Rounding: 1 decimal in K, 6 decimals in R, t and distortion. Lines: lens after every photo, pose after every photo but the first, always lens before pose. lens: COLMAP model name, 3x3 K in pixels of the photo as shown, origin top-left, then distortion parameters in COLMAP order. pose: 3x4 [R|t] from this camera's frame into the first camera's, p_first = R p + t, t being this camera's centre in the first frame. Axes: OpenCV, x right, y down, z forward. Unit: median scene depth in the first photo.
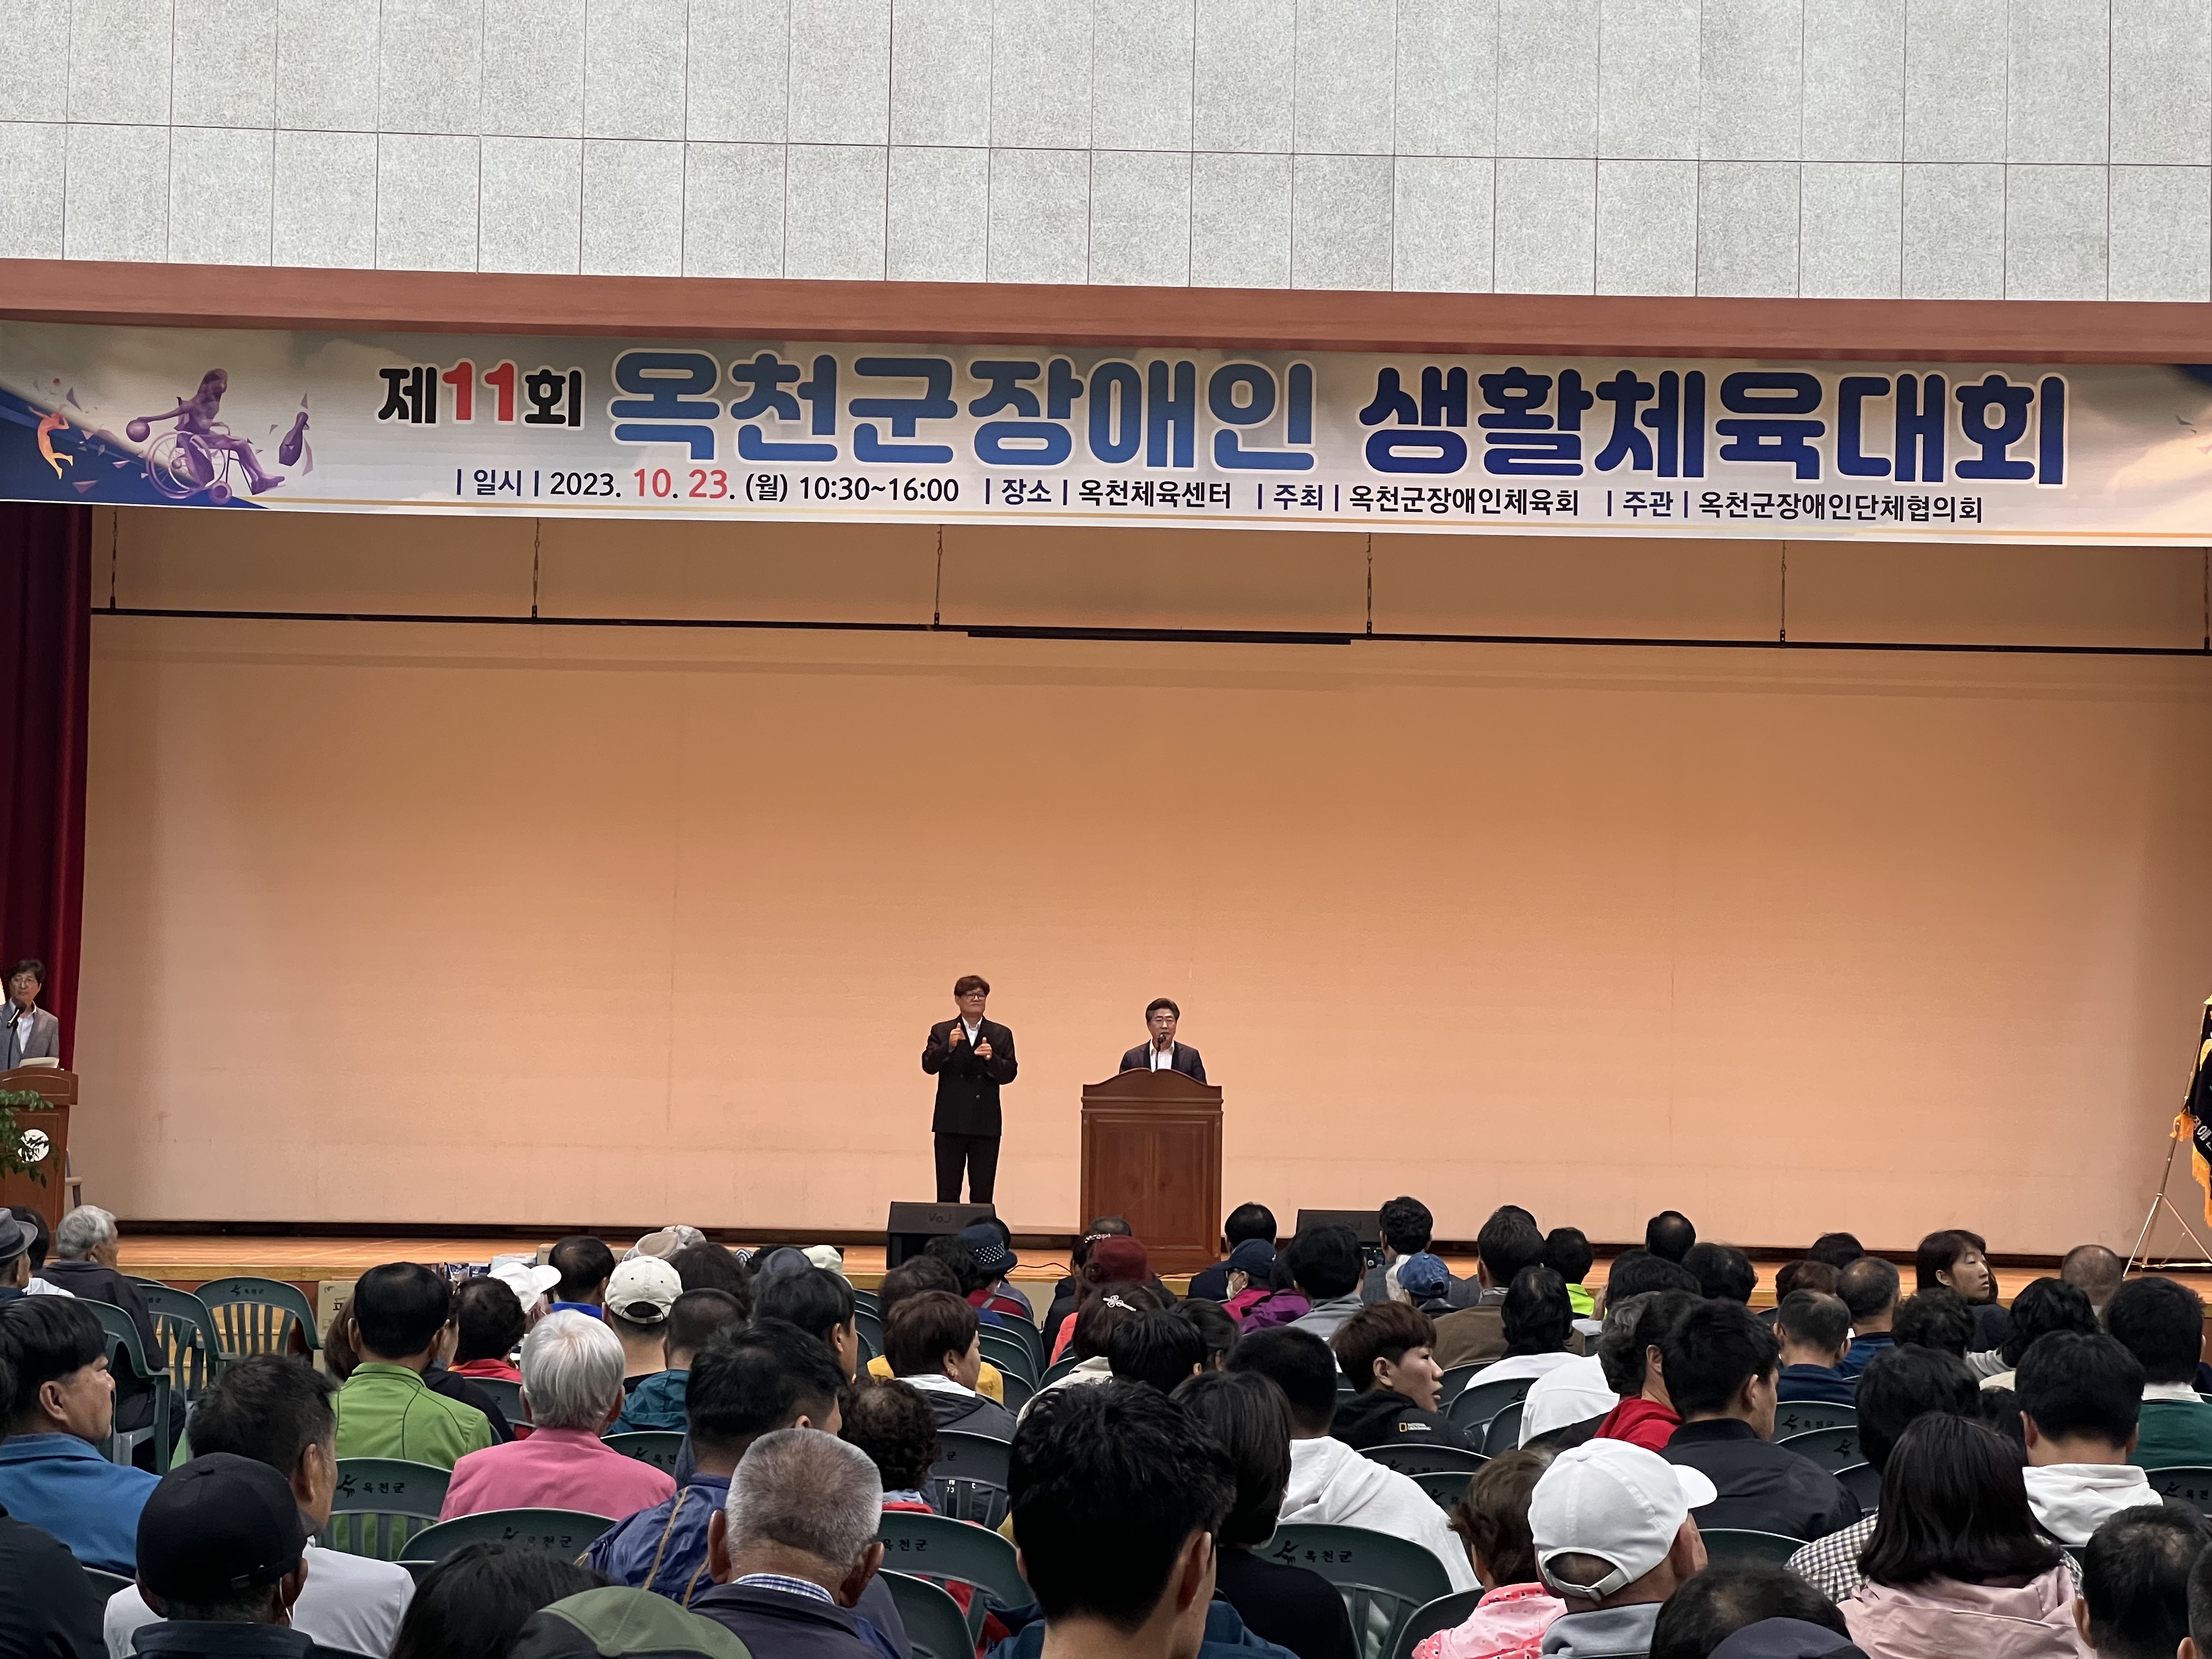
lens RADIAL K [[4950.4, 0, 1104.3], [0, 4950.4, 827.4], [0, 0, 1]] dist [-0.149609, 0.000000]
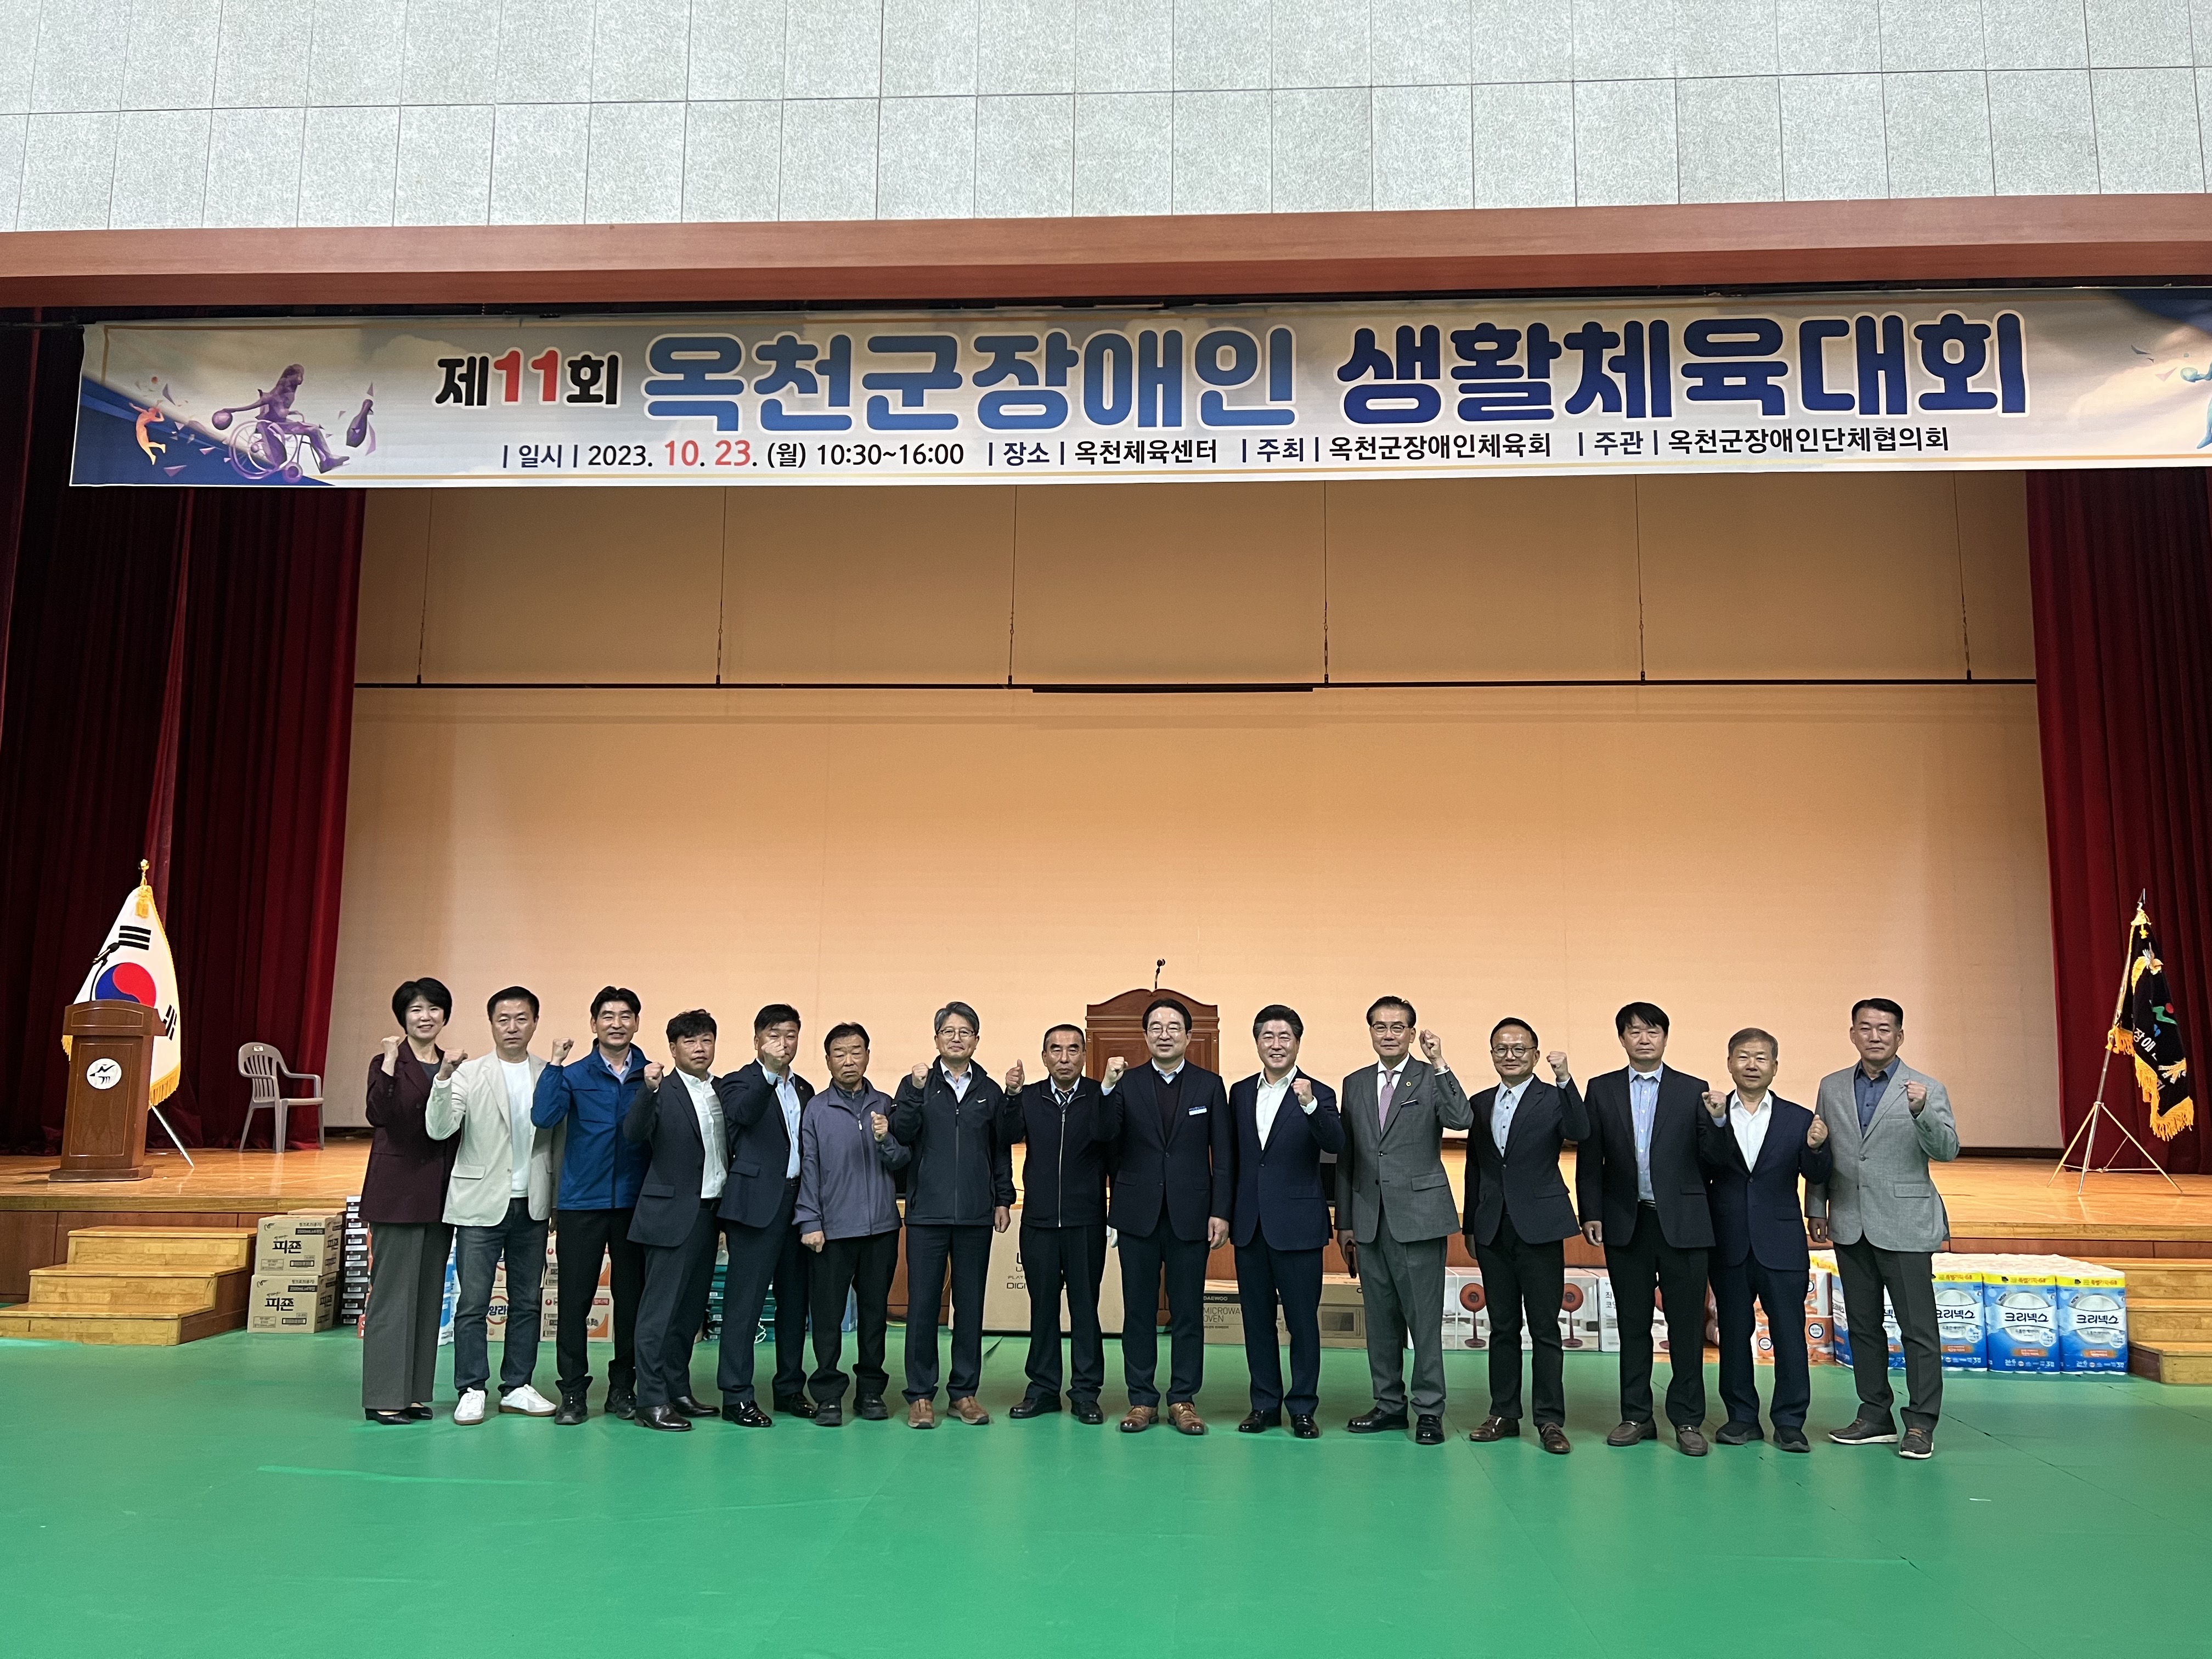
lens RADIAL K [[1690.2, 0, 1096.7], [0, 1690.2, 843.6], [0, 0, 1]] dist [-0.013863, -0.049777]
pose [[0.998392, -0.014559, -0.054785, 0.018432], [0.010966, 0.997805, -0.065313, 0.040894], [0.055615, 0.064607, 0.996360, 0.645668]]
